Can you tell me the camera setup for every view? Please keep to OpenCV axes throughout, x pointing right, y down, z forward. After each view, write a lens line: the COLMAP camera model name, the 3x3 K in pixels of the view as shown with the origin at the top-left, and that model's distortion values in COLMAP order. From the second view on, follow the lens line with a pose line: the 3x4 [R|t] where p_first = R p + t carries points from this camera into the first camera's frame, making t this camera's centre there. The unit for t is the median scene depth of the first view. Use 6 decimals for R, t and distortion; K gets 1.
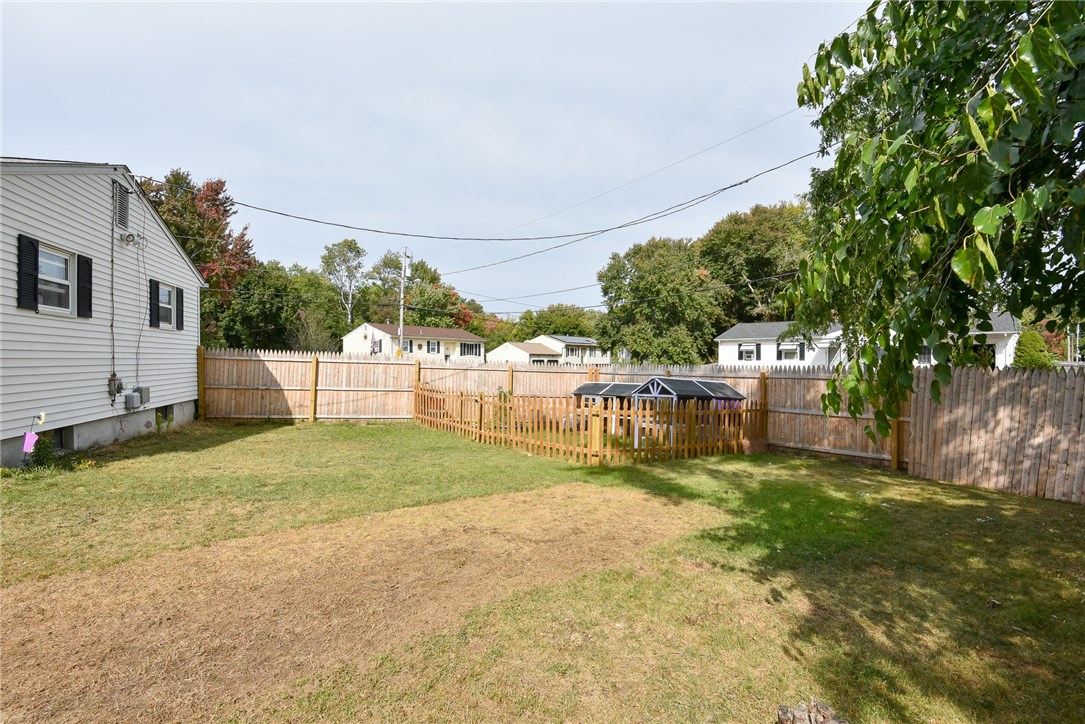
lens RADIAL K [[540.5, 0, 542.5], [0, 540.5, 362.0], [0, 0, 1]] dist [0.000171, -0.013144]
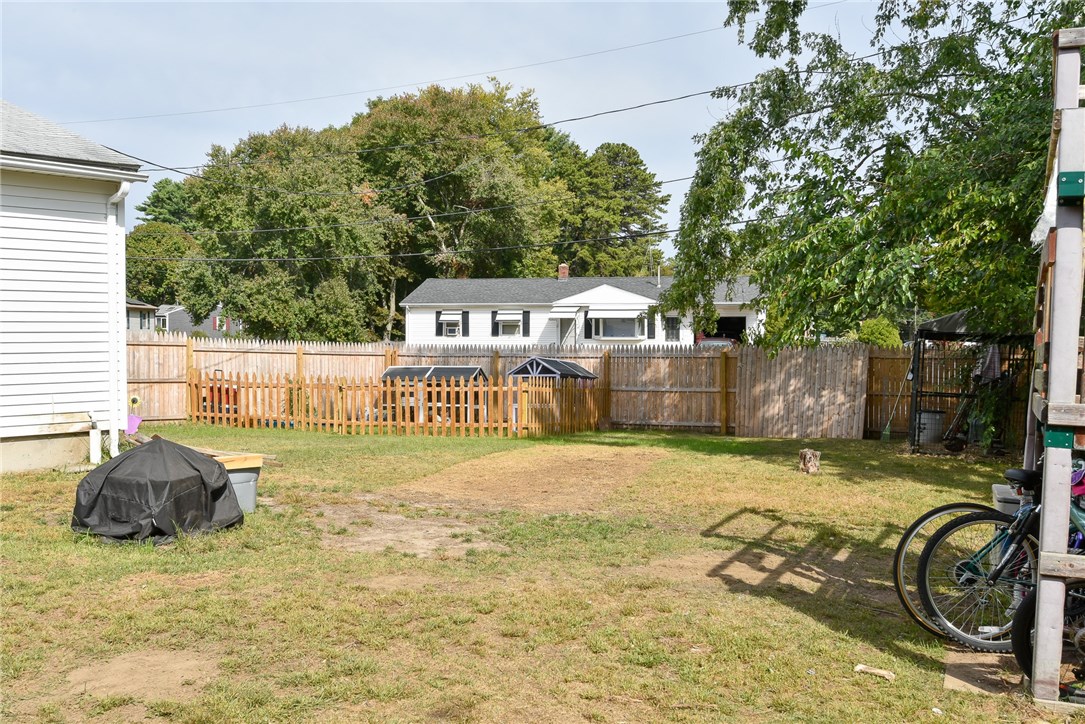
lens RADIAL K [[1064.0, 0, 542.5], [0, 1064.0, 362.0], [0, 0, 1]] dist [0.068900, -0.124829]
pose [[0.854669, -0.013366, 0.519001, -0.173732], [0.001312, 0.999721, 0.023587, -0.002042], [-0.519172, -0.019478, 0.854448, -0.151004]]
